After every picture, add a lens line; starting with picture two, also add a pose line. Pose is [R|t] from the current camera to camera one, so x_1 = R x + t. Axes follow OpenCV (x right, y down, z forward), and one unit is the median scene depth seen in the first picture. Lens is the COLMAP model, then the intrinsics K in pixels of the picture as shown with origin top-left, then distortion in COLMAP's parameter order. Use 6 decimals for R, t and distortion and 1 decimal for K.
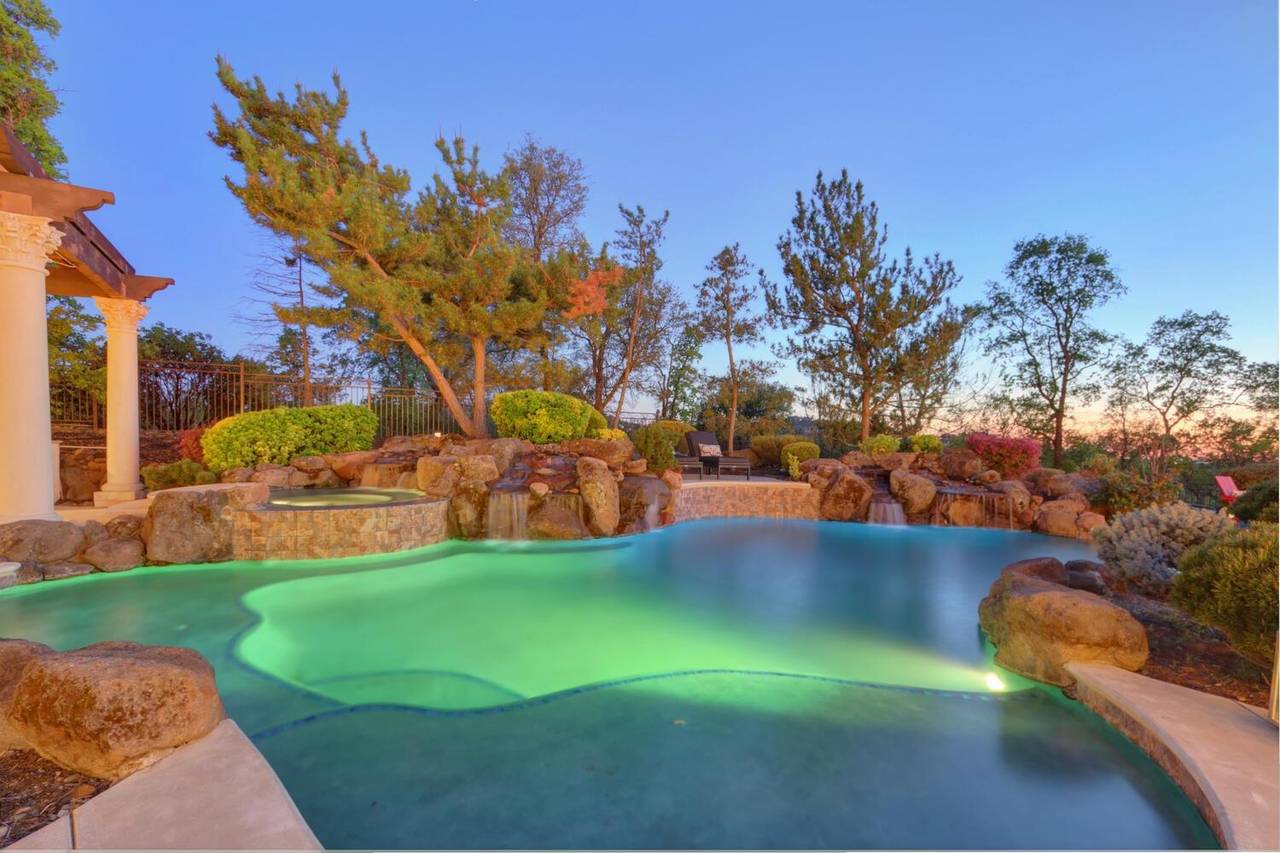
lens RADIAL K [[628.3, 0, 658.8], [0, 628.3, 455.8], [0, 0, 1]] dist [0.001475, -0.000988]
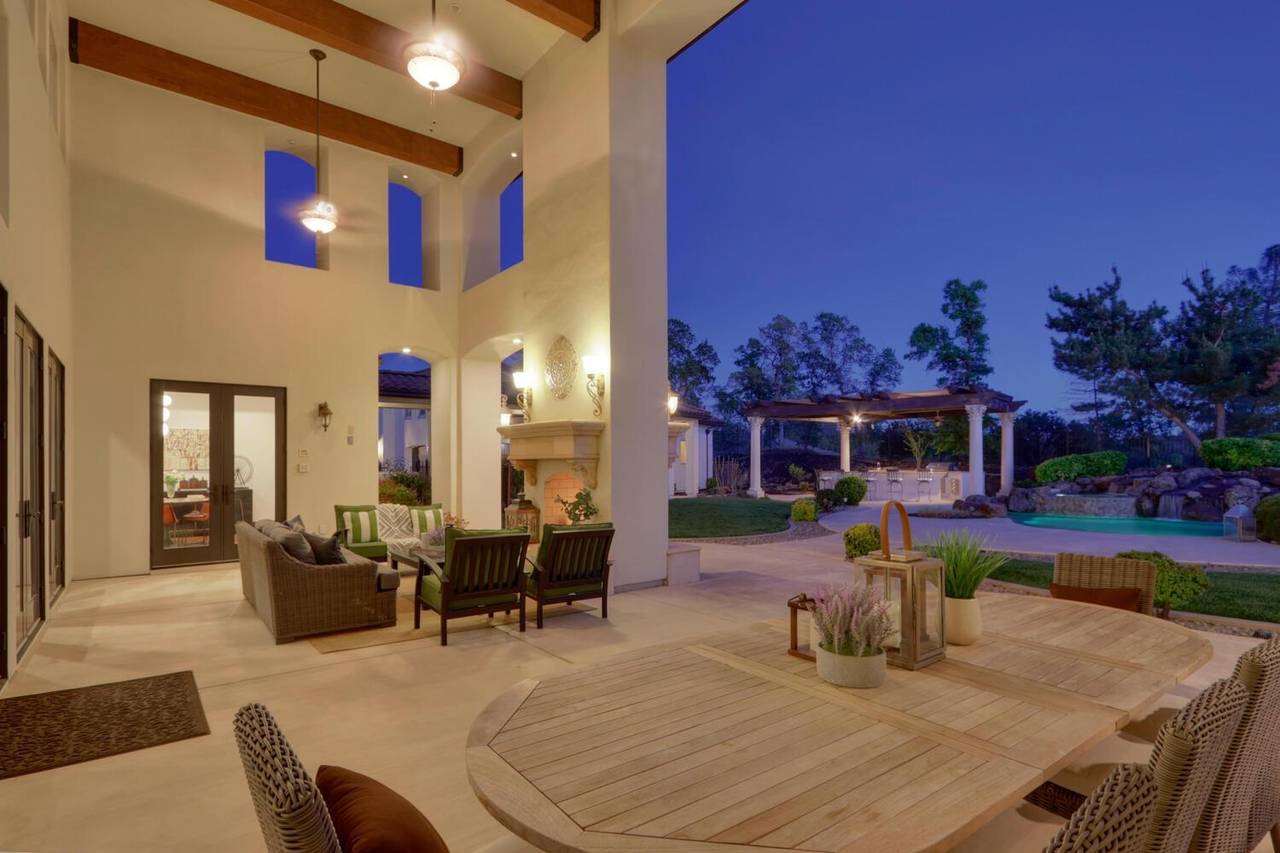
lens RADIAL K [[628.3, 0, 639.5], [0, 628.3, 476.7], [0, 0, 1]] dist [0.001475, -0.000988]
pose [[0.301764, -0.000452, -0.953383, 1.031865], [-0.012212, 0.999916, -0.004339, 0.024911], [0.953305, 0.012952, 0.301733, -1.085202]]
